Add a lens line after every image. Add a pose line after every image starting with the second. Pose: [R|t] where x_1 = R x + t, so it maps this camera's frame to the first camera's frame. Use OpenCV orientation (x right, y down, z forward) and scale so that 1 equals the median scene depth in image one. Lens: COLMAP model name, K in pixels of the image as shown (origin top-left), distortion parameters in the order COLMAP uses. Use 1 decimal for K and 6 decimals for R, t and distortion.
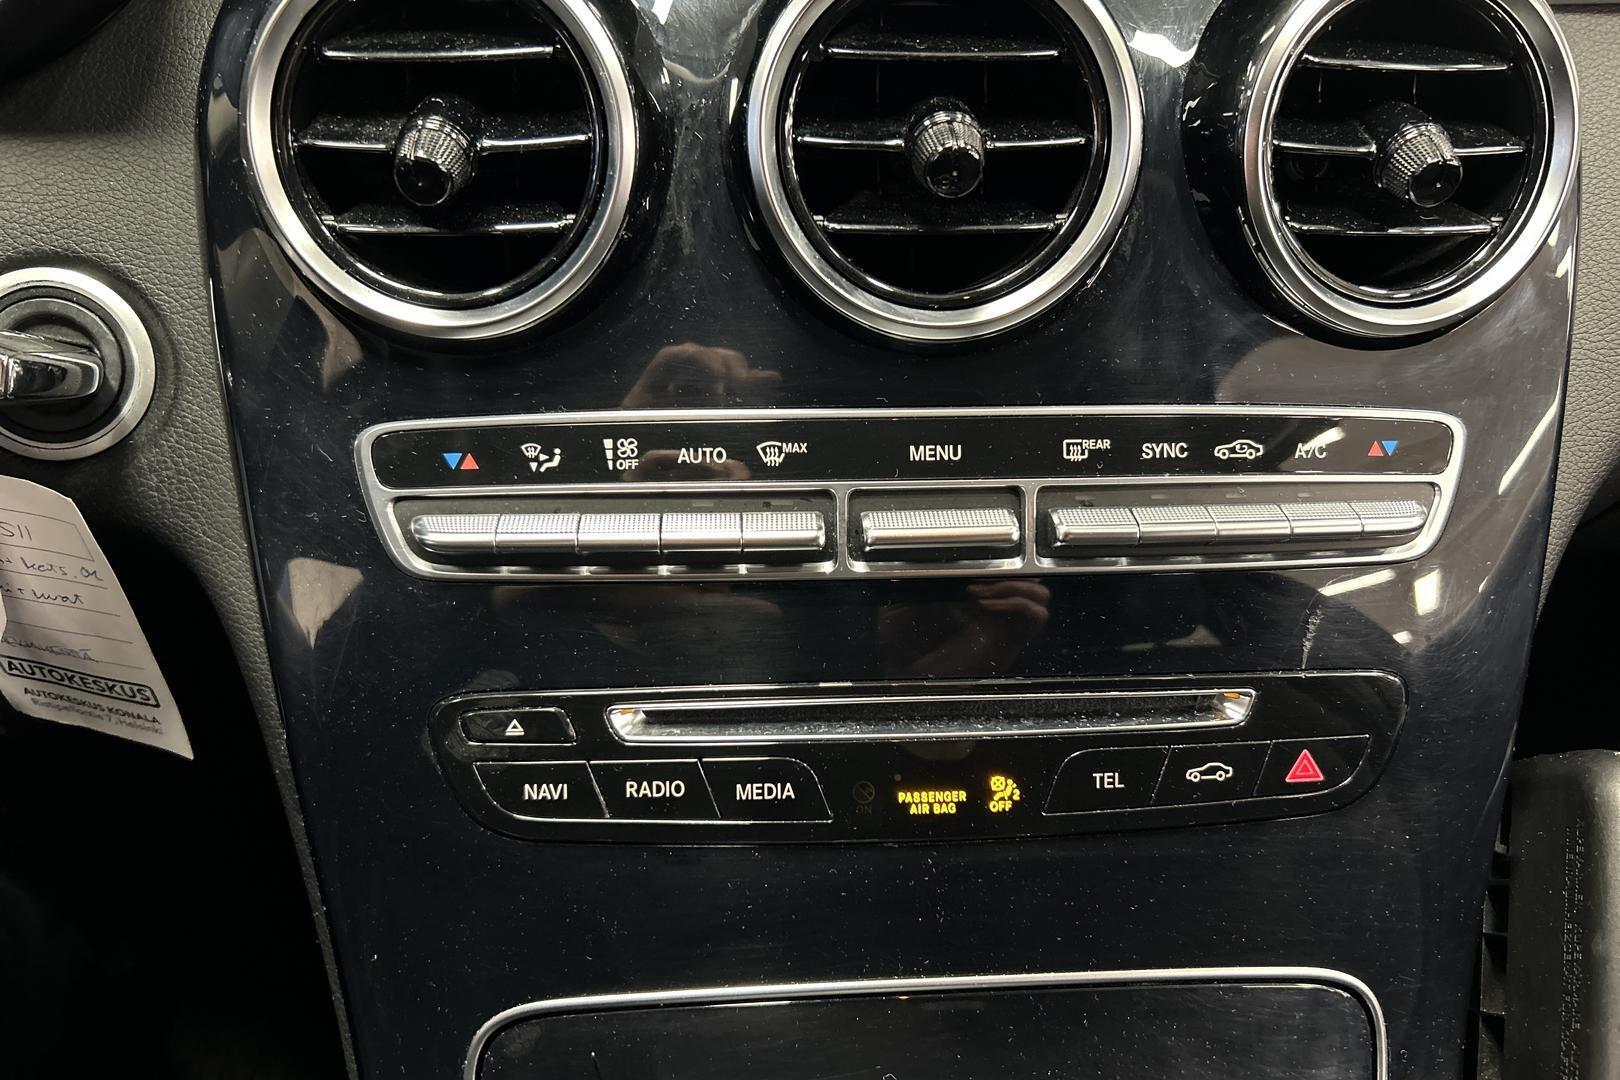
lens RADIAL K [[1145.7, 0, 817.2], [0, 1145.7, 544.4], [0, 0, 1]] dist [0.036287, -0.064836]
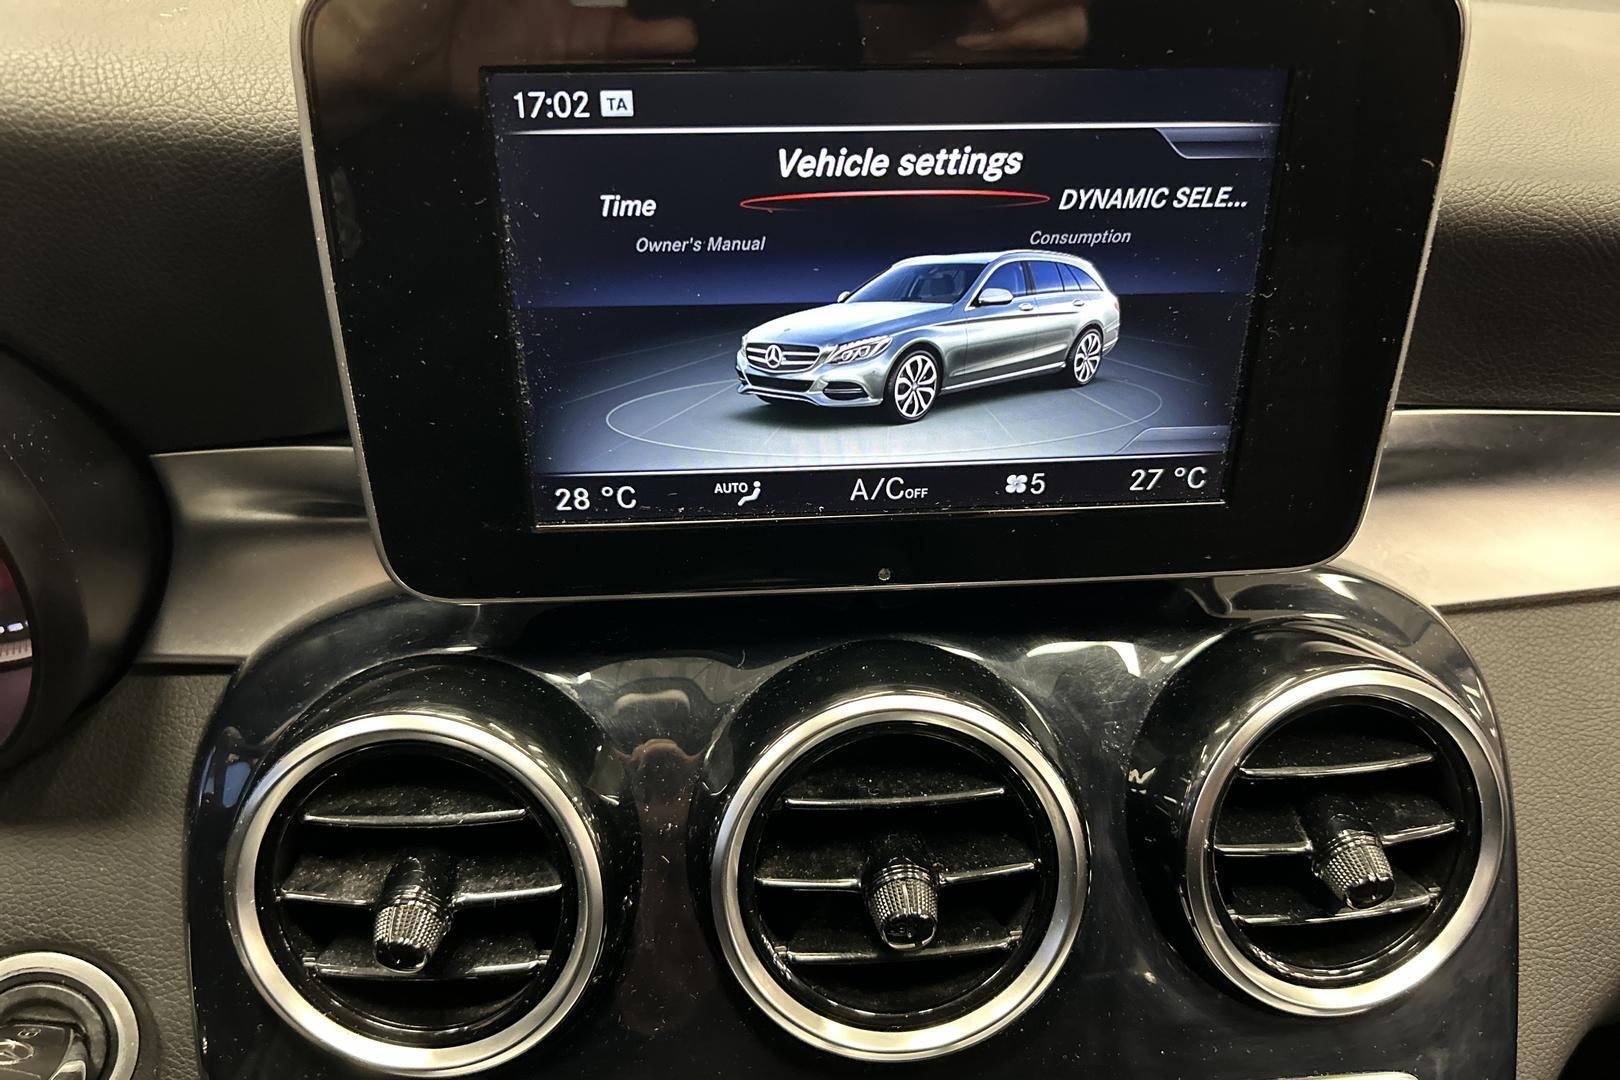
lens RADIAL K [[1145.7, 0, 817.2], [0, 1145.7, 544.4], [0, 0, 1]] dist [0.036287, -0.064836]
pose [[0.999708, -0.022879, 0.007746, 0.032988], [0.023605, 0.993381, -0.112414, -0.505130], [-0.005123, 0.112564, 0.993631, -0.071988]]
